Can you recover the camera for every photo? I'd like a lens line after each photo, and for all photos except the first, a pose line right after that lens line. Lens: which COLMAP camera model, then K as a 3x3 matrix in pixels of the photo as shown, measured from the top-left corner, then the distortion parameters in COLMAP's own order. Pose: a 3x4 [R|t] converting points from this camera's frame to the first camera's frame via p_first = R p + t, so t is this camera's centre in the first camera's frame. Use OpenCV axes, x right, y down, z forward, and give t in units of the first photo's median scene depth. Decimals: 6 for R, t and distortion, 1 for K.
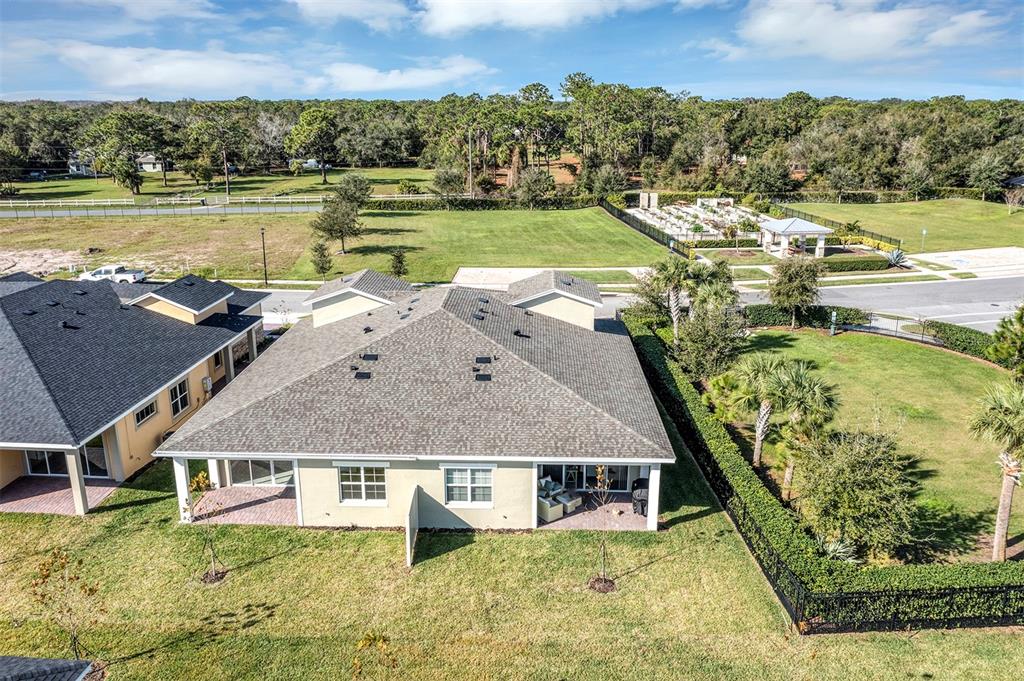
lens RADIAL K [[812.1, 0, 512.0], [0, 812.1, 340.5], [0, 0, 1]] dist [0.009042, 0.004000]
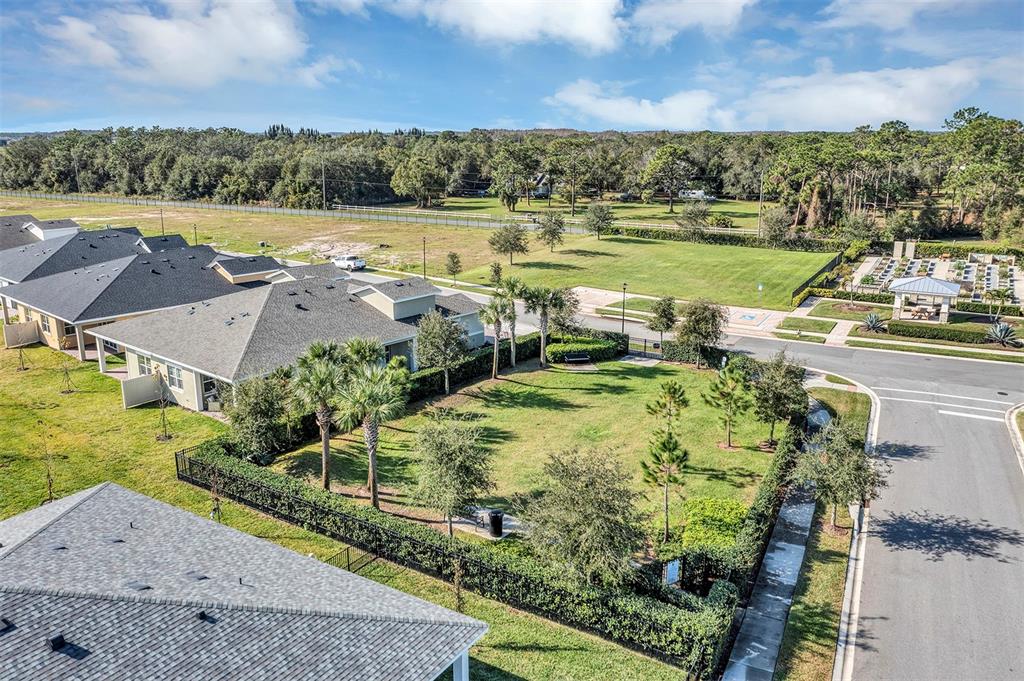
lens RADIAL K [[812.1, 0, 512.0], [0, 812.1, 340.5], [0, 0, 1]] dist [0.009042, 0.004000]
pose [[0.791778, 0.154092, -0.591052, 0.550119], [-0.174251, 0.984427, 0.023219, -0.022700], [0.585426, 0.084607, 0.806299, 0.008347]]
